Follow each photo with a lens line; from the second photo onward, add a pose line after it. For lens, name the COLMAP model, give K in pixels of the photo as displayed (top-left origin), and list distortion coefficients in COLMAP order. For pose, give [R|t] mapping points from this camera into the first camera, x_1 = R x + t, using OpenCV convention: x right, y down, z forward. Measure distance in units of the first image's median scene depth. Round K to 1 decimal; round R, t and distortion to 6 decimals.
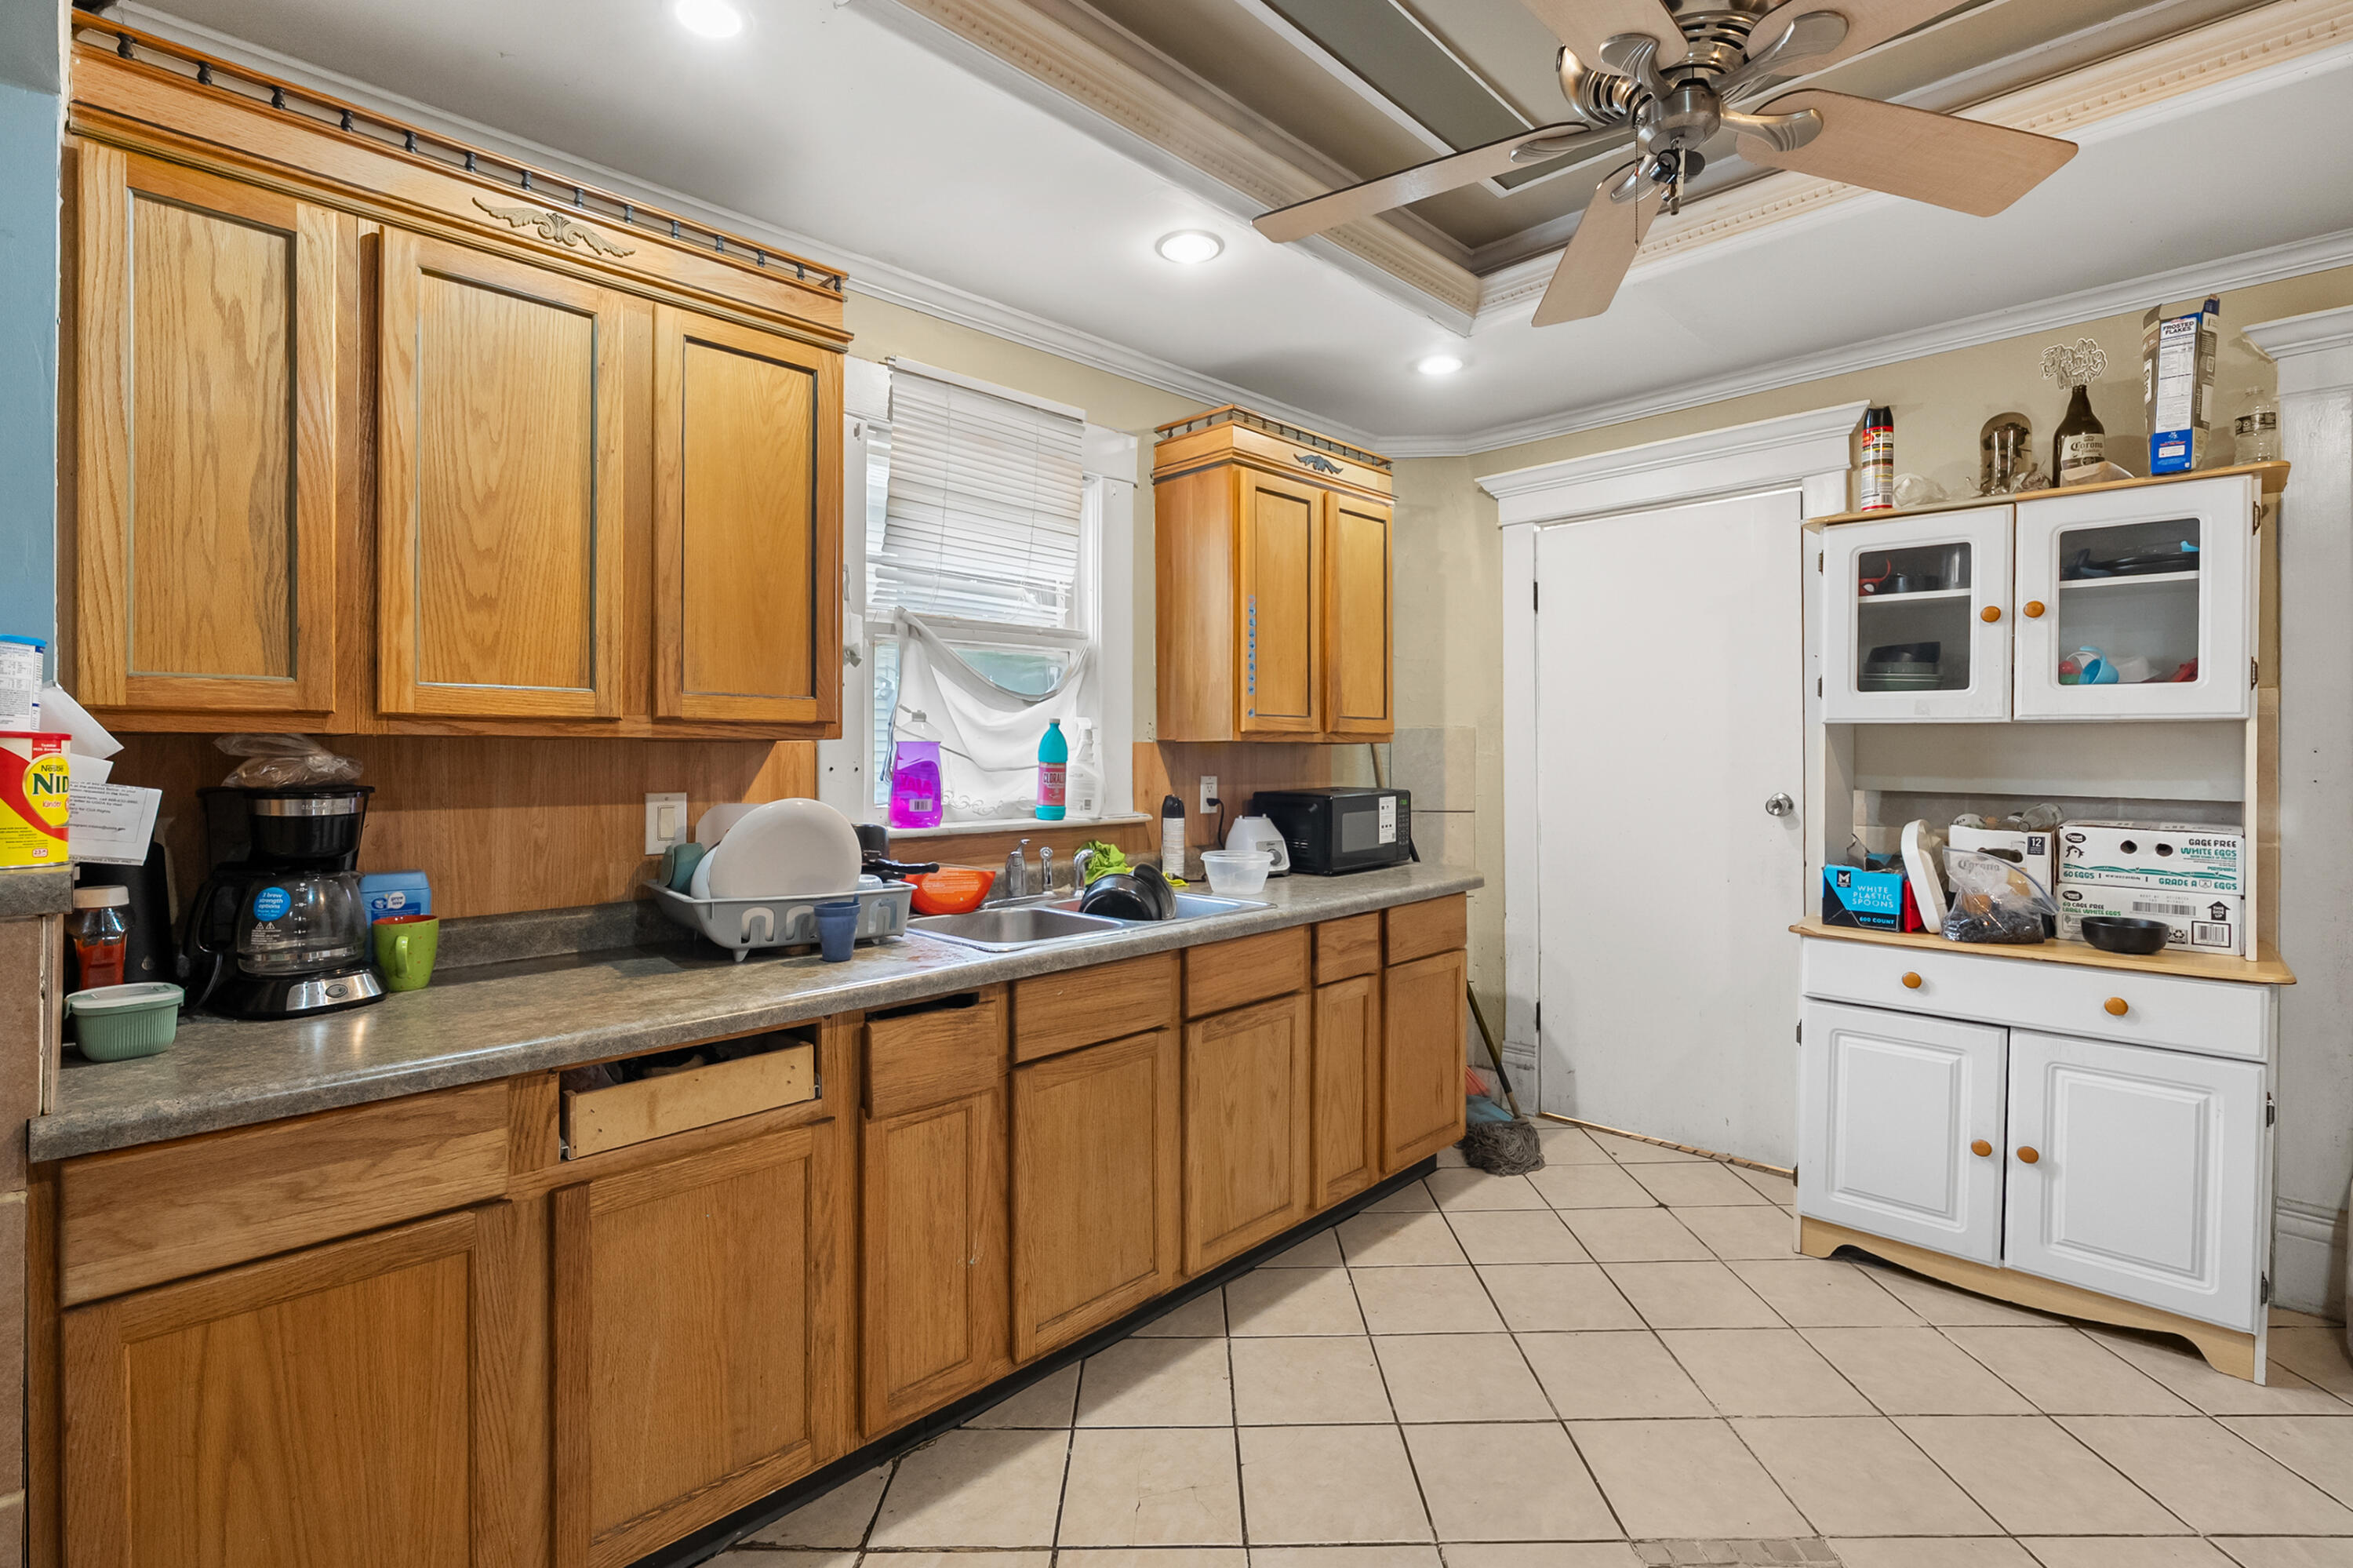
lens RADIAL K [[1075.3, 0, 1191.5], [0, 1075.3, 747.6], [0, 0, 1]] dist [-0.008356, 0.003321]
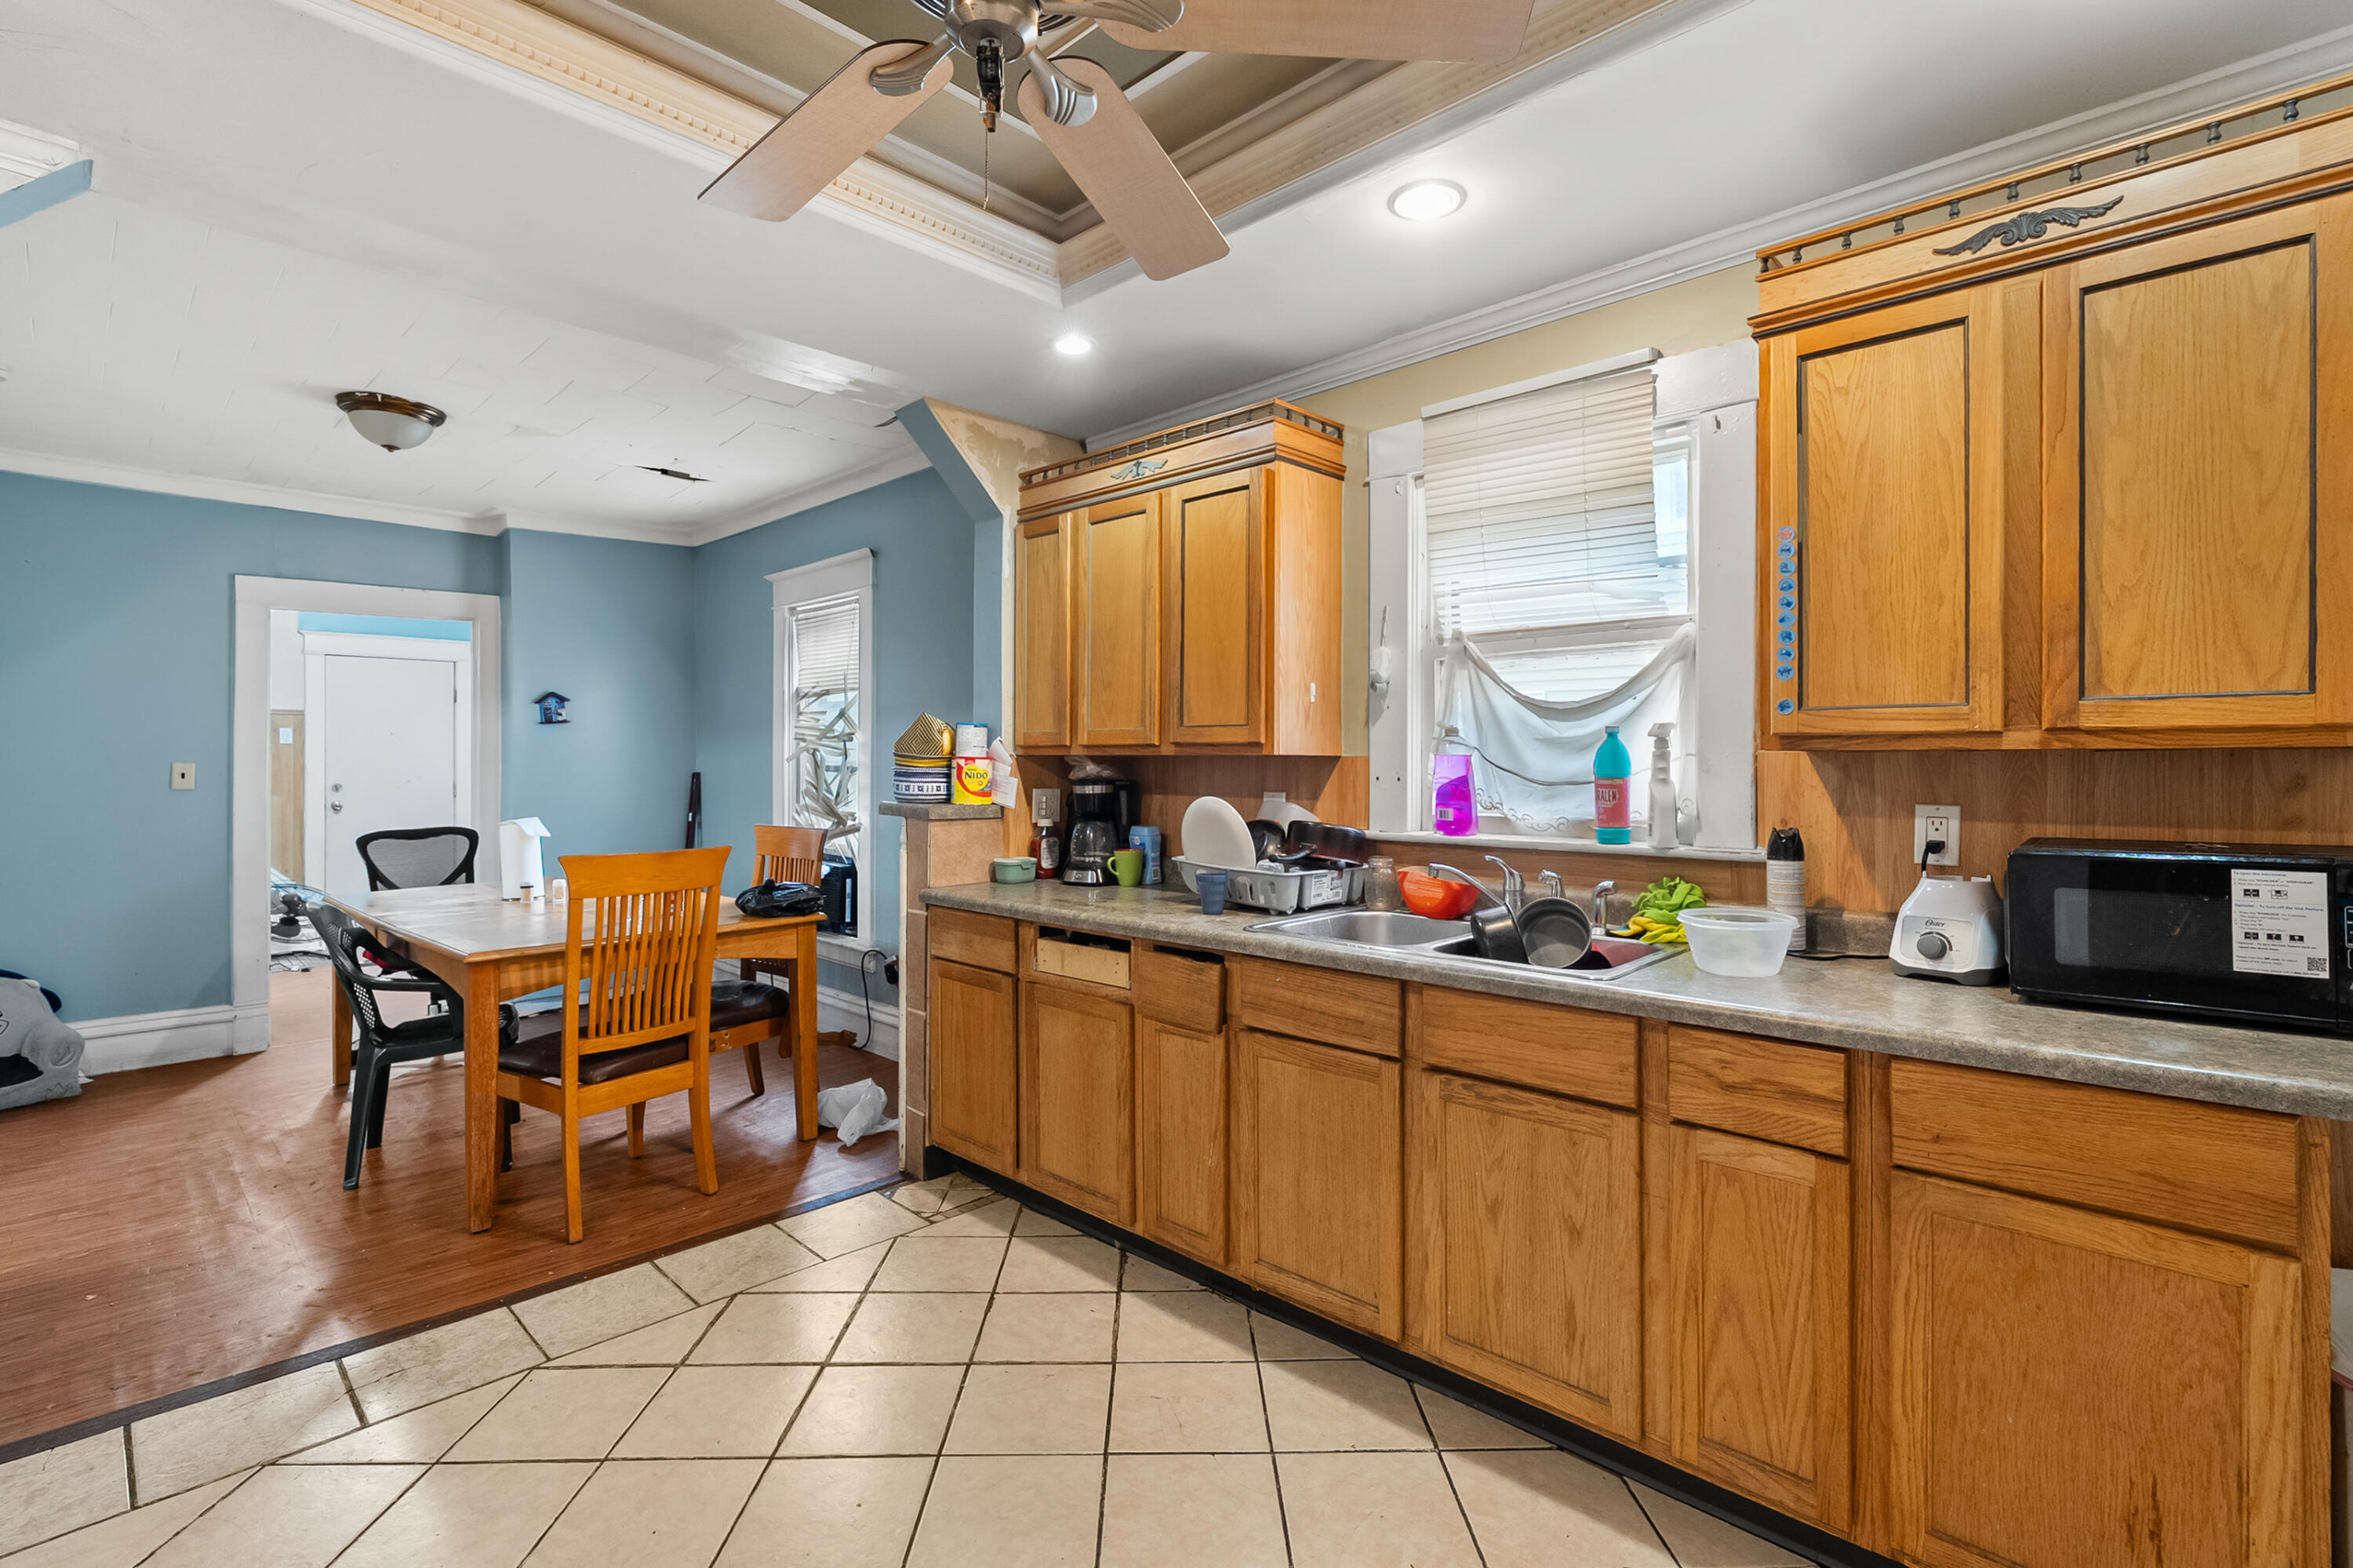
lens RADIAL K [[1075.3, 0, 1181.1], [0, 1075.3, 764.1], [0, 0, 1]] dist [-0.008356, 0.003321]
pose [[0.006269, -0.000876, -0.999980, 0.804448], [-0.001163, 0.999999, -0.000883, 0.004140], [0.999980, 0.001168, 0.006268, 0.717791]]
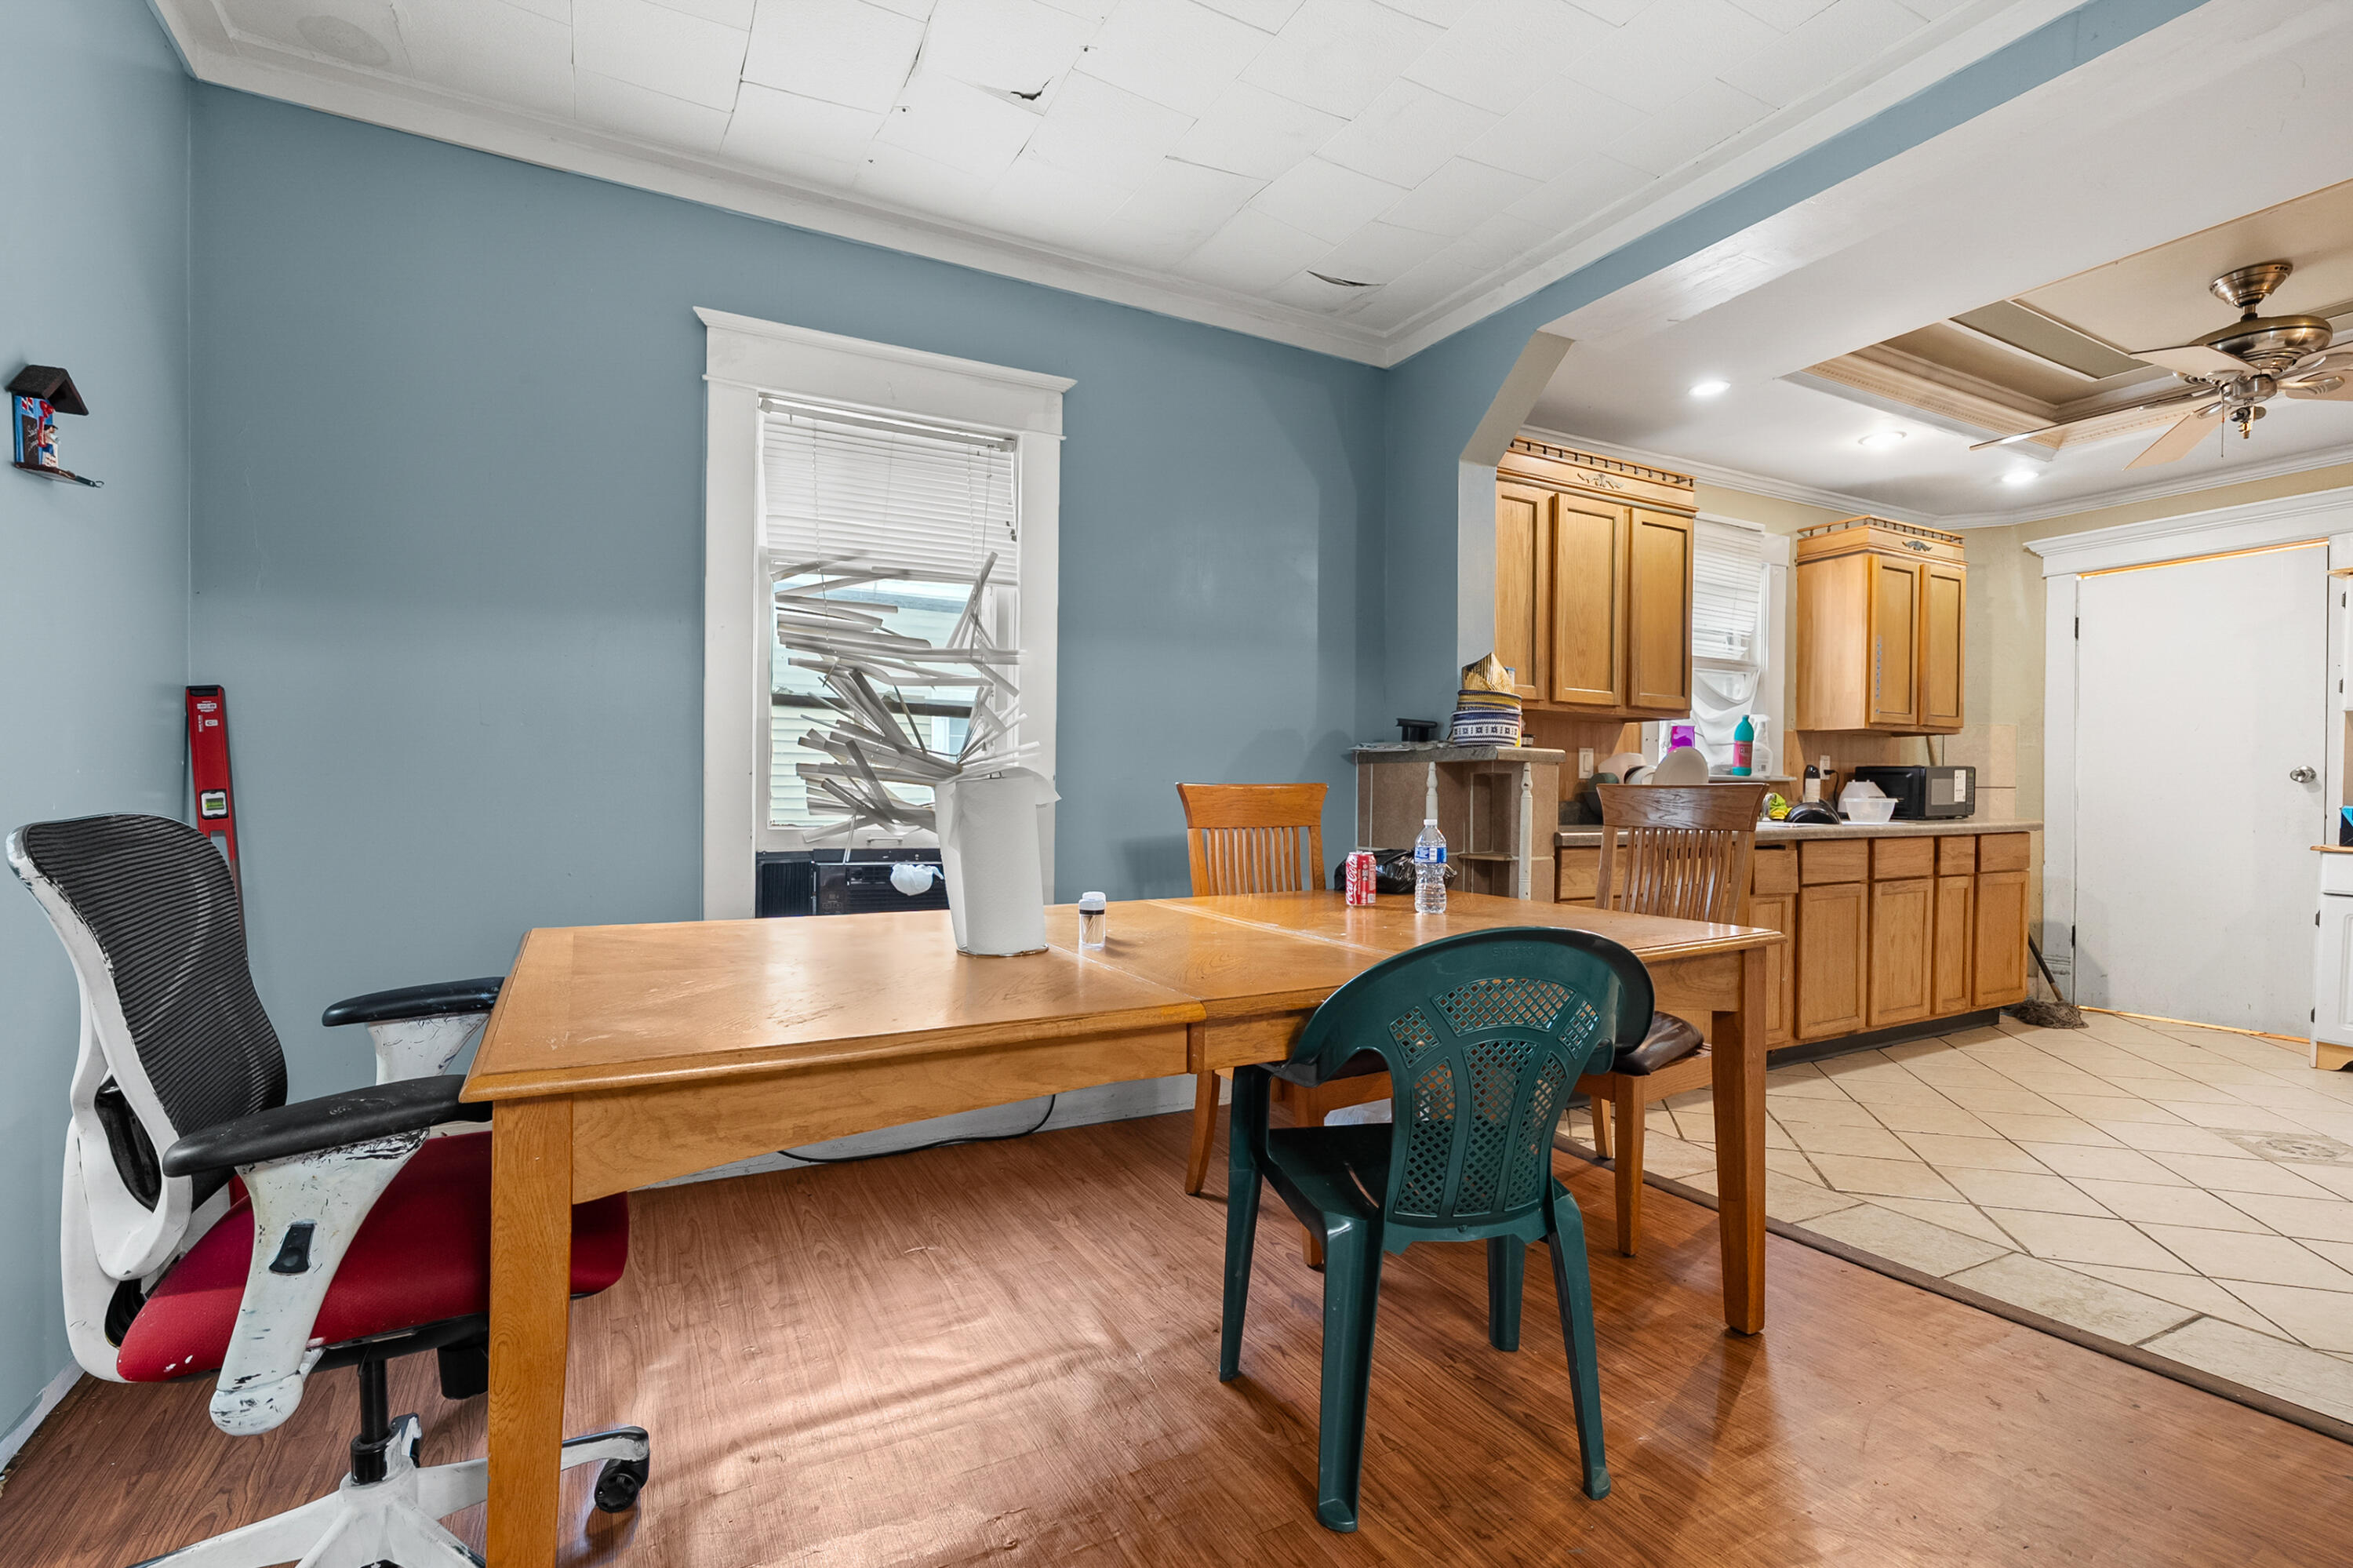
lens RADIAL K [[1075.3, 0, 1170.1], [0, 1075.3, 795.1], [0, 0, 1]] dist [-0.008356, 0.003321]
pose [[0.952646, 0.012335, -0.303830, -0.512632], [-0.009345, 0.999893, 0.011294, 0.094715], [0.303937, -0.007920, 0.952659, -0.916513]]
